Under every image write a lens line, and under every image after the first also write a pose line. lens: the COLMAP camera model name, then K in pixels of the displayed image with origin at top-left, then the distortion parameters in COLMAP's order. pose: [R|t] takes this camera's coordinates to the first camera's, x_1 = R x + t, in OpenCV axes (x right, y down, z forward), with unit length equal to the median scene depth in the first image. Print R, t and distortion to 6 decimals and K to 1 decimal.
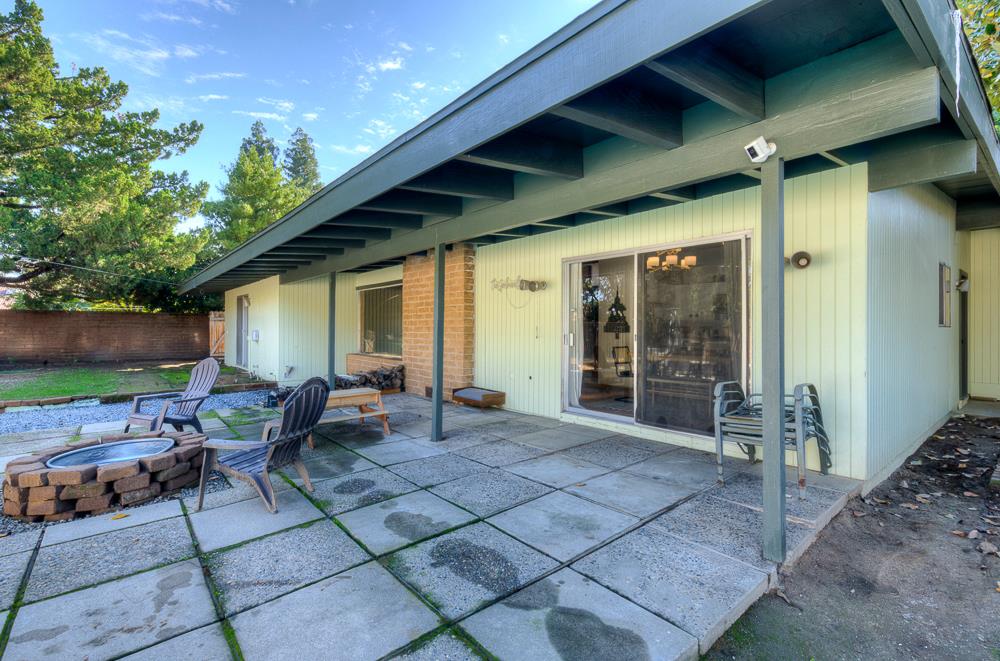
lens RADIAL K [[455.9, 0, 479.1], [0, 455.9, 325.7], [0, 0, 1]] dist [-0.001394, -0.000155]
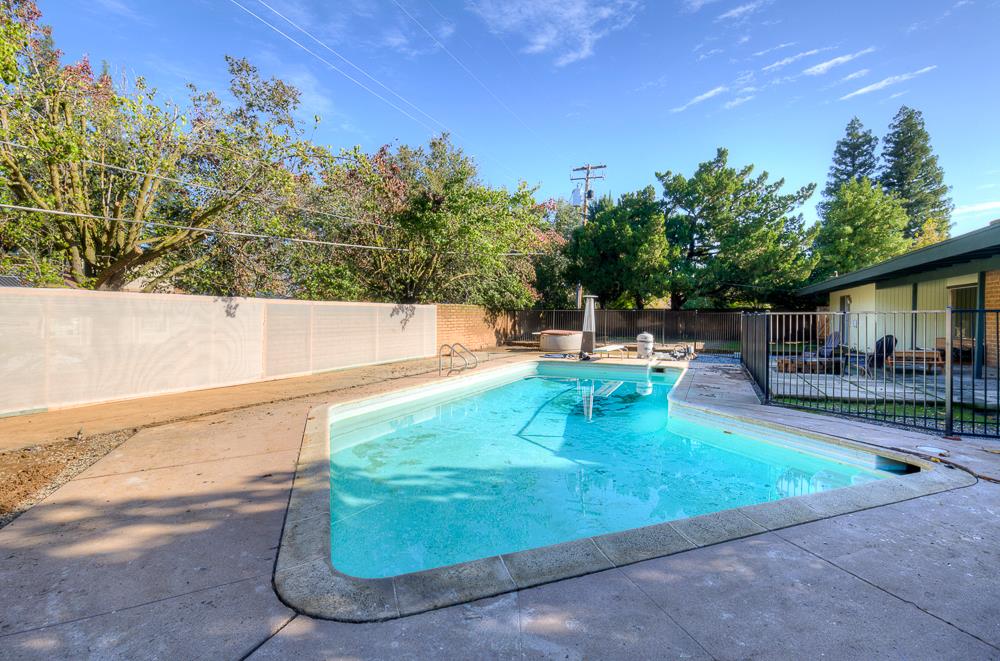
lens RADIAL K [[438.4, 0, 507.7], [0, 438.4, 324.9], [0, 0, 1]] dist [-0.000802, -0.000331]
pose [[0.442980, 0.014596, -0.896413, 0.279030], [0.000827, 0.999860, 0.016690, 0.002940], [0.896531, -0.008135, 0.442906, -0.630119]]
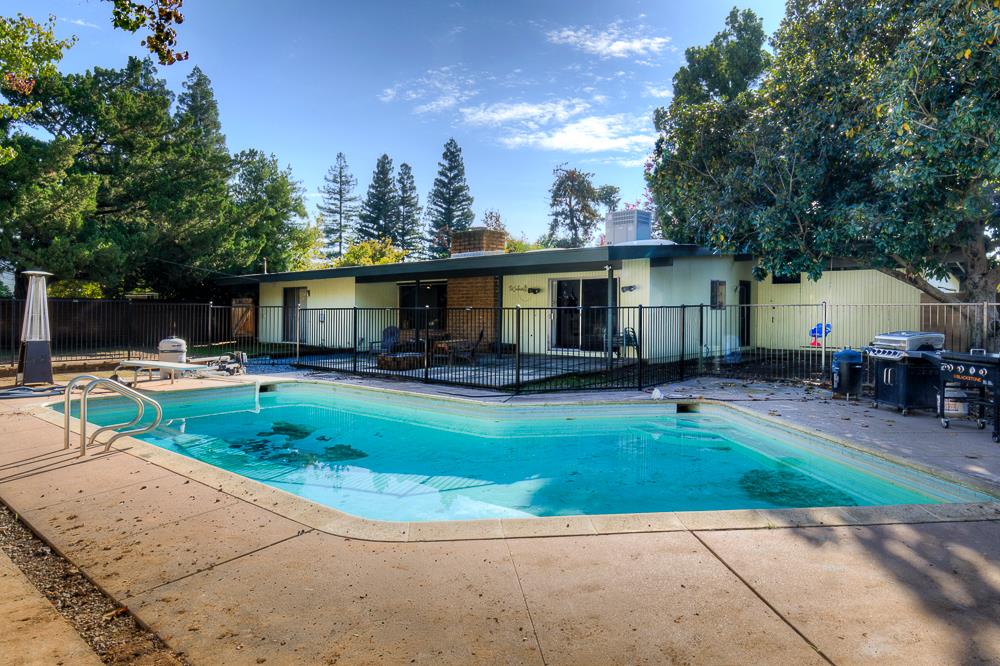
lens RADIAL K [[621.8, 0, 500.0], [0, 621.8, 333.0], [0, 0, 1]] dist [-0.001167, -0.000613]
pose [[0.984013, -0.010225, 0.177803, -0.283411], [0.003507, 0.999269, 0.038057, -0.001289], [-0.178062, -0.036825, 0.983330, -0.926903]]
